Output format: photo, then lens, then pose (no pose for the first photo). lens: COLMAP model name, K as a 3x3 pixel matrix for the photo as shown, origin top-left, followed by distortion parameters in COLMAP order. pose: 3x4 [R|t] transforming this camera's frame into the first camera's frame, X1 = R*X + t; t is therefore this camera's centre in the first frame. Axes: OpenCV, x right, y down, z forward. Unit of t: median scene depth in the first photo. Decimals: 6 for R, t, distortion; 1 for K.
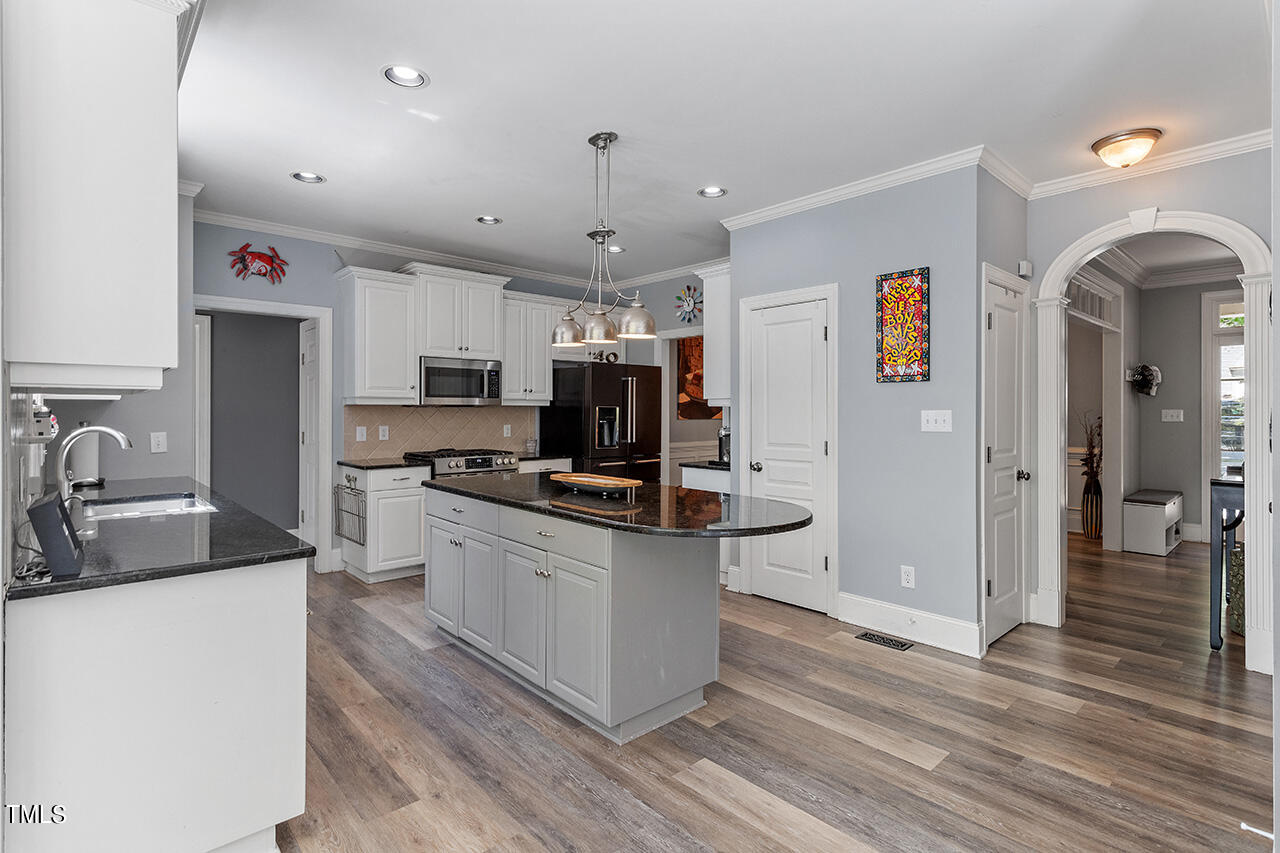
lens RADIAL K [[616.9, 0, 639.1], [0, 616.9, 410.4], [0, 0, 1]] dist [0.003470, 0.000538]
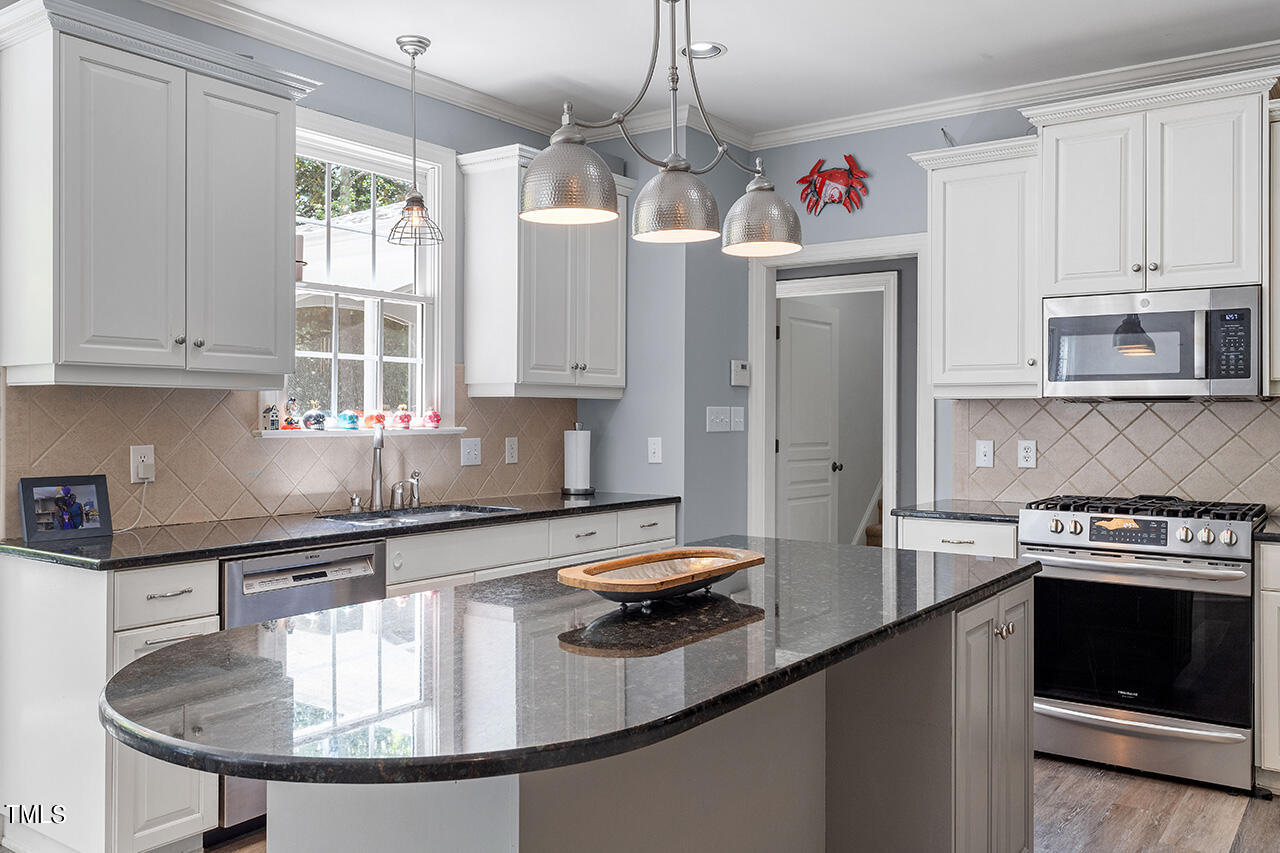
lens RADIAL K [[1062.4, 0, 639.8], [0, 1062.4, 417.5], [0, 0, 1]] dist [0.062329, 0.002249]
pose [[0.217901, 0.004571, -0.975960, 0.560546], [-0.002166, 0.999989, 0.004200, 0.004882], [0.975969, 0.001199, 0.217908, 0.694384]]
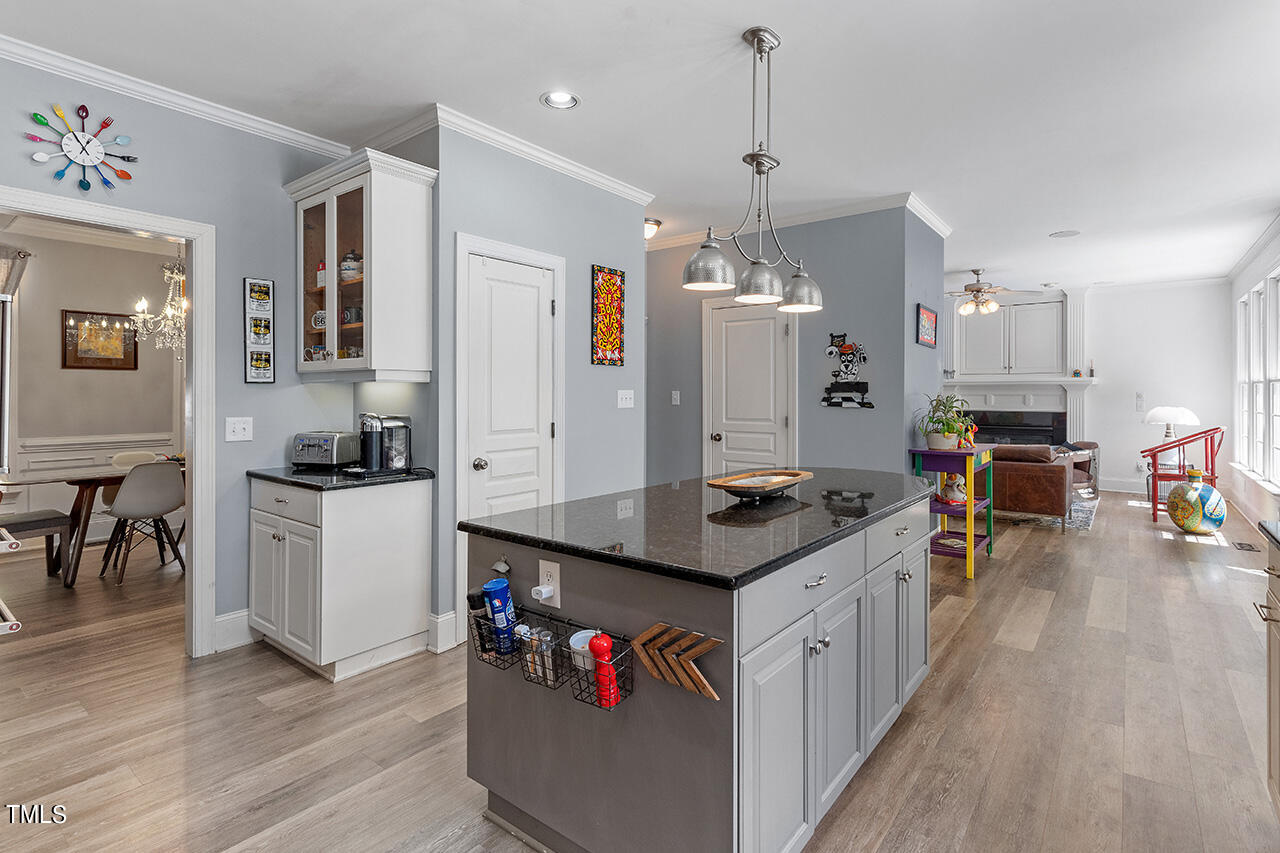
lens RADIAL K [[616.9, 0, 643.1], [0, 616.9, 392.0], [0, 0, 1]] dist [0.003470, 0.000538]
pose [[-0.161751, -0.001240, 0.986831, -0.695700], [-0.004436, 0.999990, 0.000529, 0.002568], [-0.986822, -0.004292, -0.161755, 1.099738]]
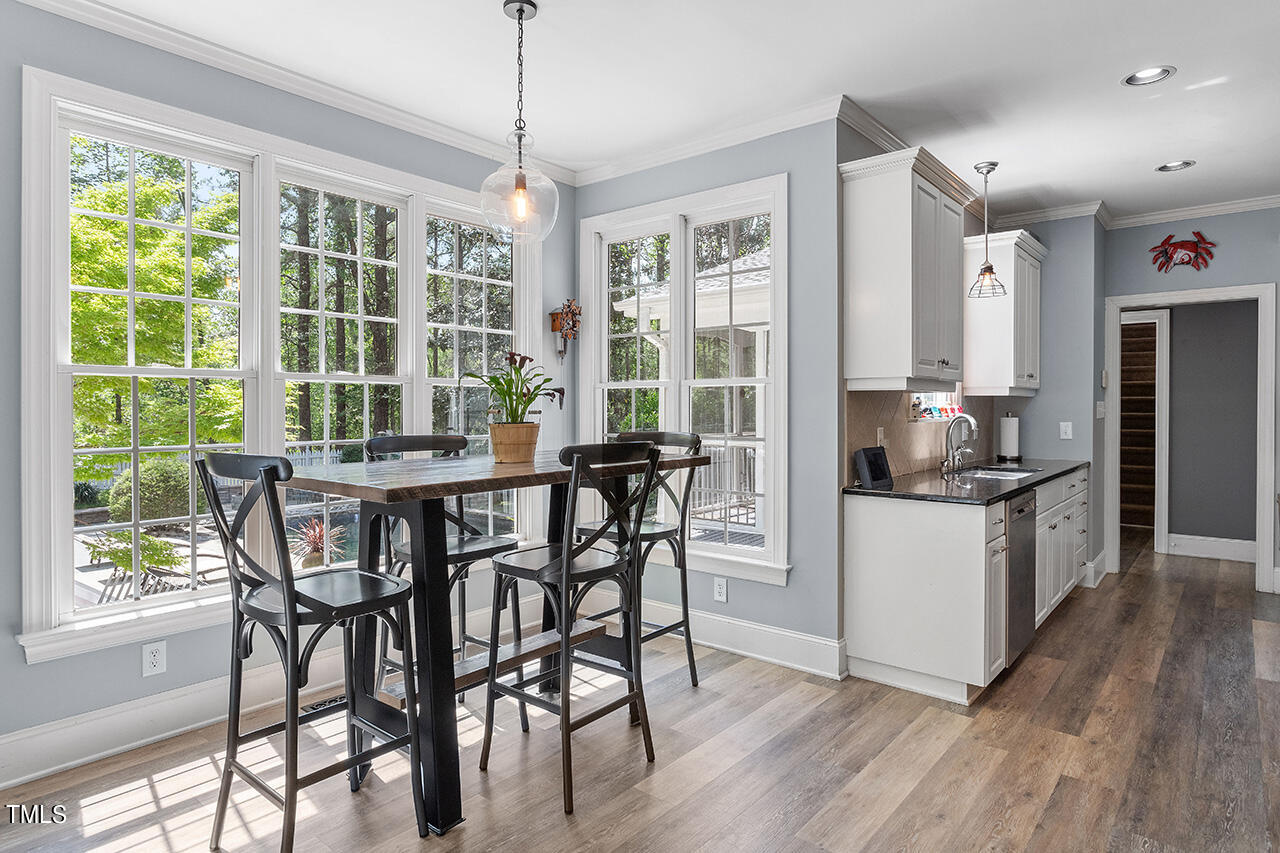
lens RADIAL K [[717.2, 0, 643.1], [0, 717.2, 407.4], [0, 0, 1]] dist [0.000086, -0.000384]
pose [[0.138860, 0.003190, -0.990307, 0.485718], [-0.001702, 0.999994, 0.002983, 0.005491], [0.990311, 0.001271, 0.138864, 0.001856]]
